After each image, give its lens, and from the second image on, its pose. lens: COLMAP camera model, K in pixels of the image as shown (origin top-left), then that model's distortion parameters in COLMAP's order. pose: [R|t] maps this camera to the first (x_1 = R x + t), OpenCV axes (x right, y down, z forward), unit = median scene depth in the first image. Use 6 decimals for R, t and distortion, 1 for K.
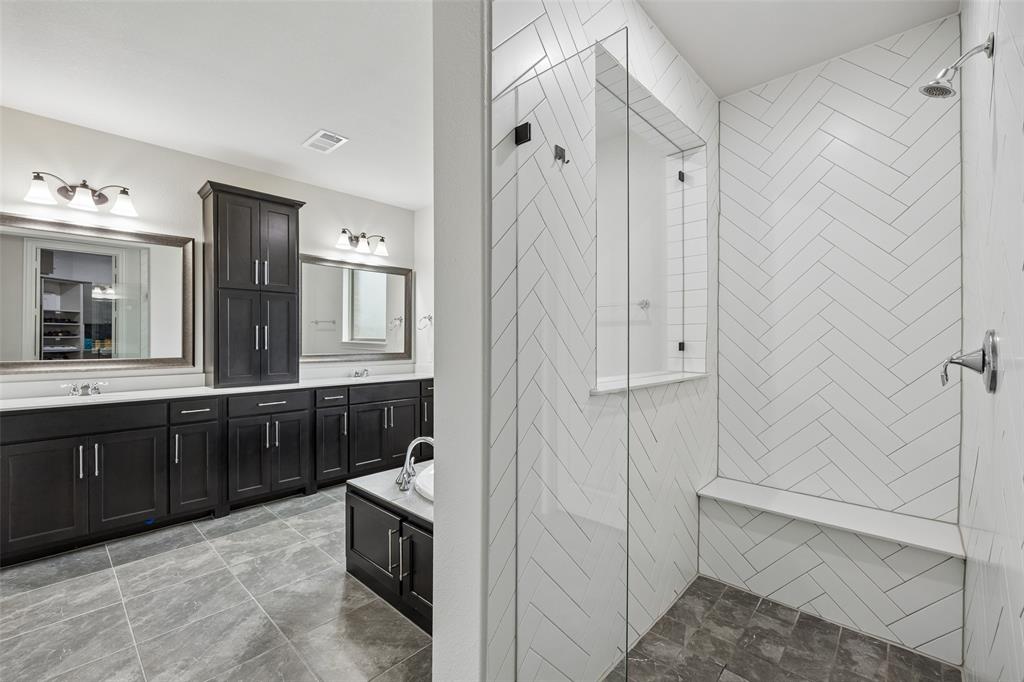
lens RADIAL K [[433.1, 0, 509.0], [0, 433.1, 341.6], [0, 0, 1]] dist [-0.001511, 0.000367]
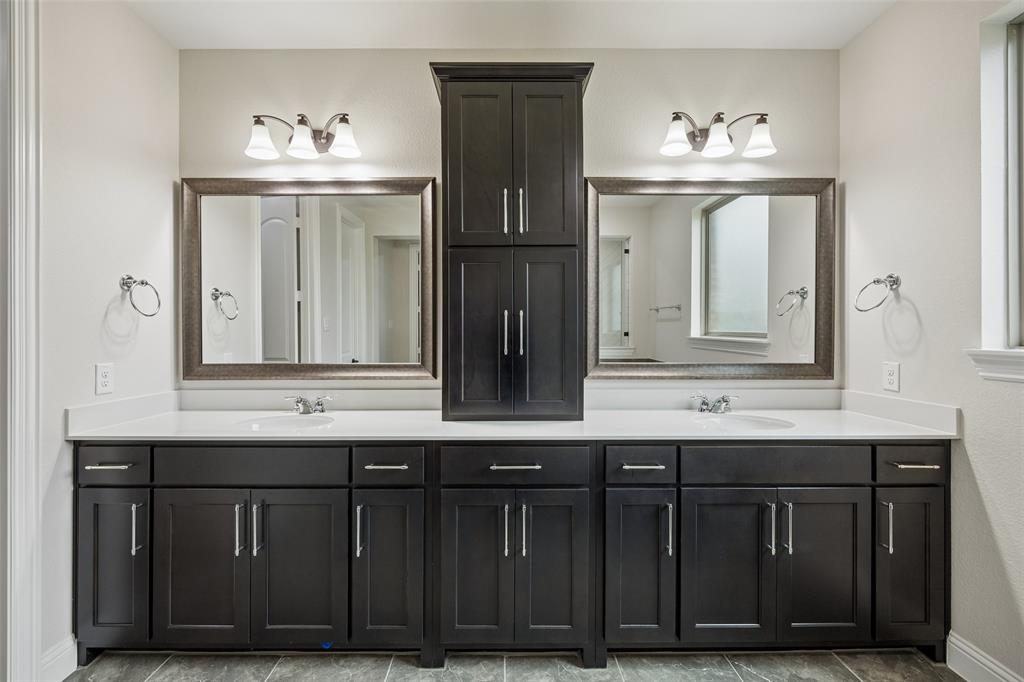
lens RADIAL K [[433.1, 0, 508.4], [0, 433.1, 333.3], [0, 0, 1]] dist [-0.001511, 0.000367]
pose [[0.694396, -0.000122, -0.719593, -0.151750], [-0.000855, 0.999999, -0.000995, -0.006424], [0.719593, 0.001306, 0.694395, 0.496095]]
